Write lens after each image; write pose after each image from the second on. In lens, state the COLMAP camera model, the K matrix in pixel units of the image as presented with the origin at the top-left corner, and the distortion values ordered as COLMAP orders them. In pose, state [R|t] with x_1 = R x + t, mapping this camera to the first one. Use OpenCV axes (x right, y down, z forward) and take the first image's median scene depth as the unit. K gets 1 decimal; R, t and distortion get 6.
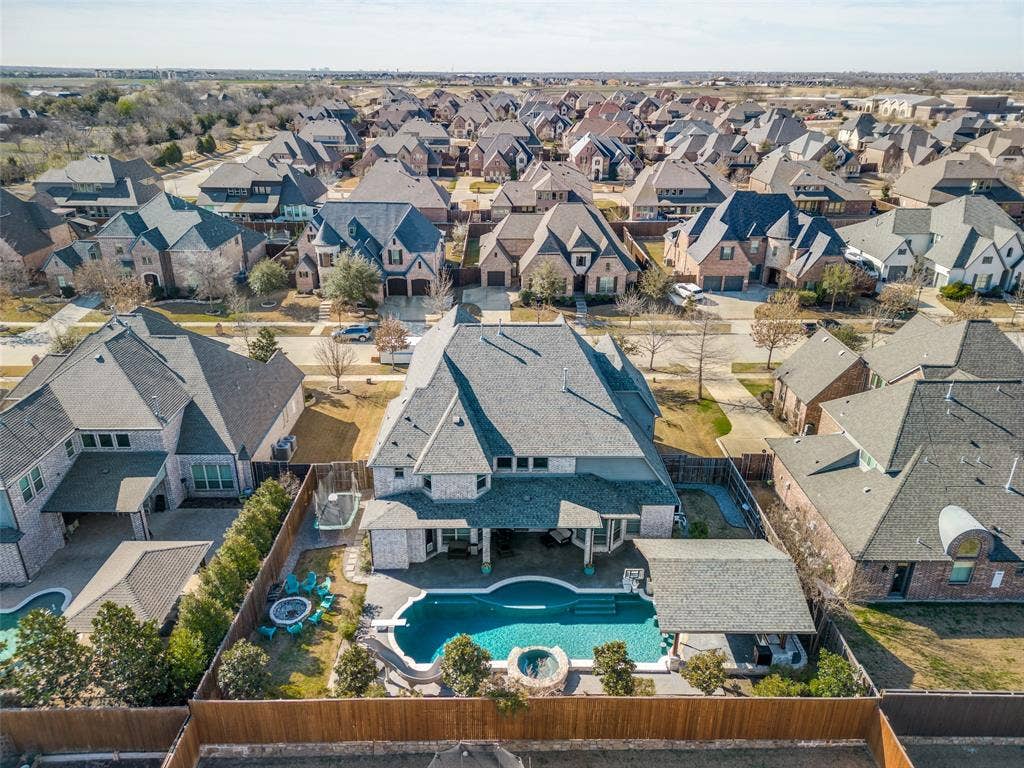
lens RADIAL K [[706.8, 0, 509.0], [0, 706.8, 387.0], [0, 0, 1]] dist [0.108933, -0.110564]
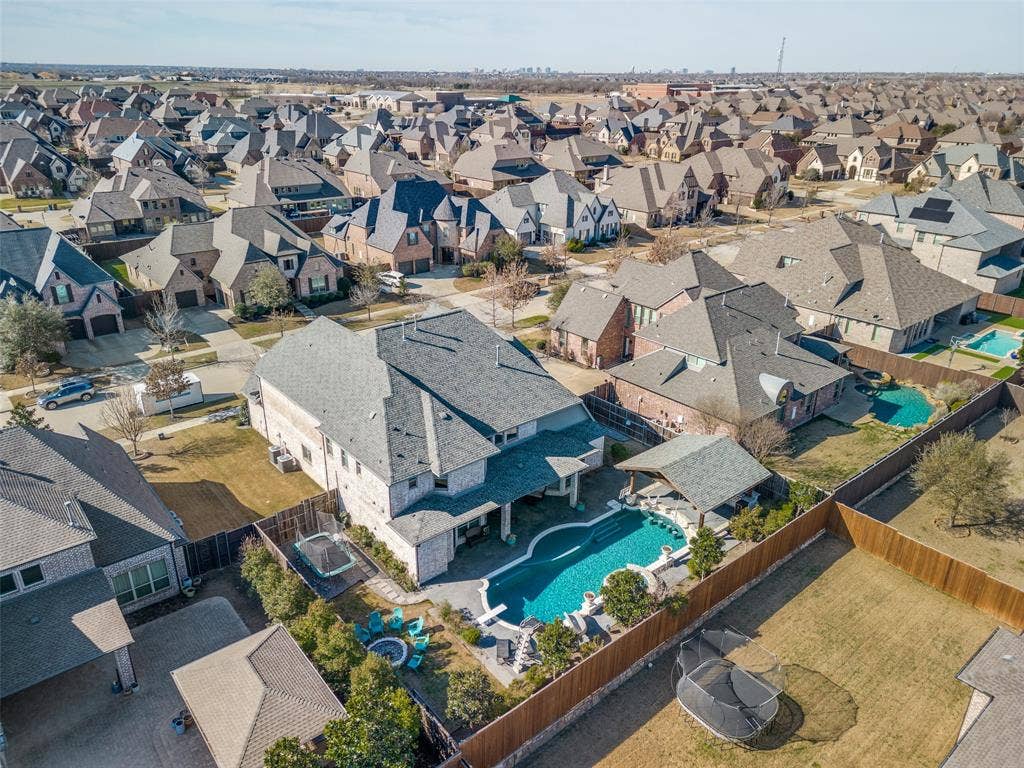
lens RADIAL K [[706.8, 0, 509.0], [0, 706.8, 387.0], [0, 0, 1]] dist [0.108933, -0.110564]
pose [[0.779709, -0.253275, 0.572630, -0.261713], [0.250443, 0.964347, 0.085522, -0.025735], [-0.573875, 0.076729, 0.815341, 0.052347]]
